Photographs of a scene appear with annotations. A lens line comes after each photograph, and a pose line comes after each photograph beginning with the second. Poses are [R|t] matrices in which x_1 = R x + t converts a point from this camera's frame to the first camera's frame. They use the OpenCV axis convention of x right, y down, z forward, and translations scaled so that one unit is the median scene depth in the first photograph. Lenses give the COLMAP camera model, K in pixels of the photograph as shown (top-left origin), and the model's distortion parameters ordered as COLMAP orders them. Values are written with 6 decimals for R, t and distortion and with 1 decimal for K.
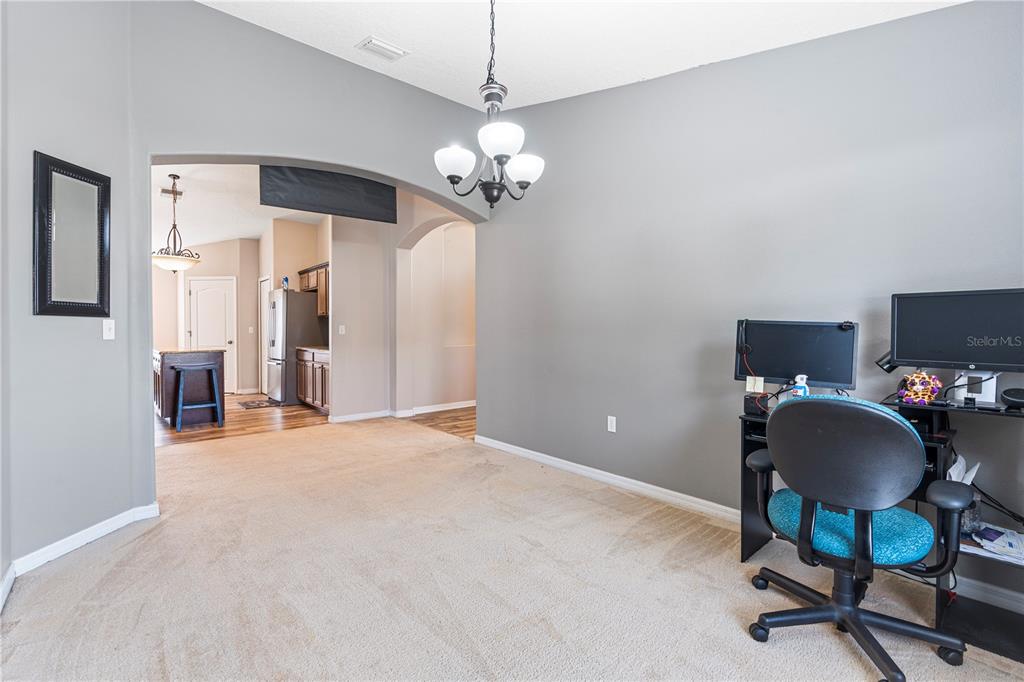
lens RADIAL K [[461.9, 0, 511.4], [0, 461.9, 329.2], [0, 0, 1]] dist [-0.002337, 0.000625]
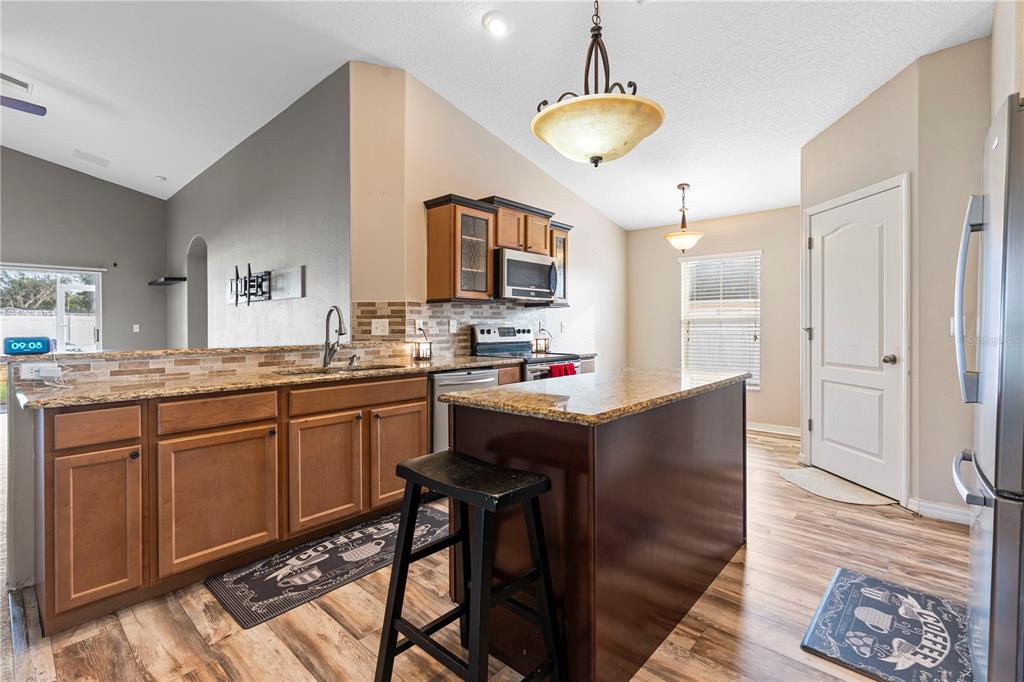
lens RADIAL K [[461.9, 0, 511.4], [0, 461.9, 329.2], [0, 0, 1]] dist [-0.002337, 0.000625]
pose [[0.117114, 0.009392, -0.993074, -0.281698], [-0.002064, 0.999955, 0.009213, 0.001672], [0.993116, 0.000971, 0.117128, 0.658785]]
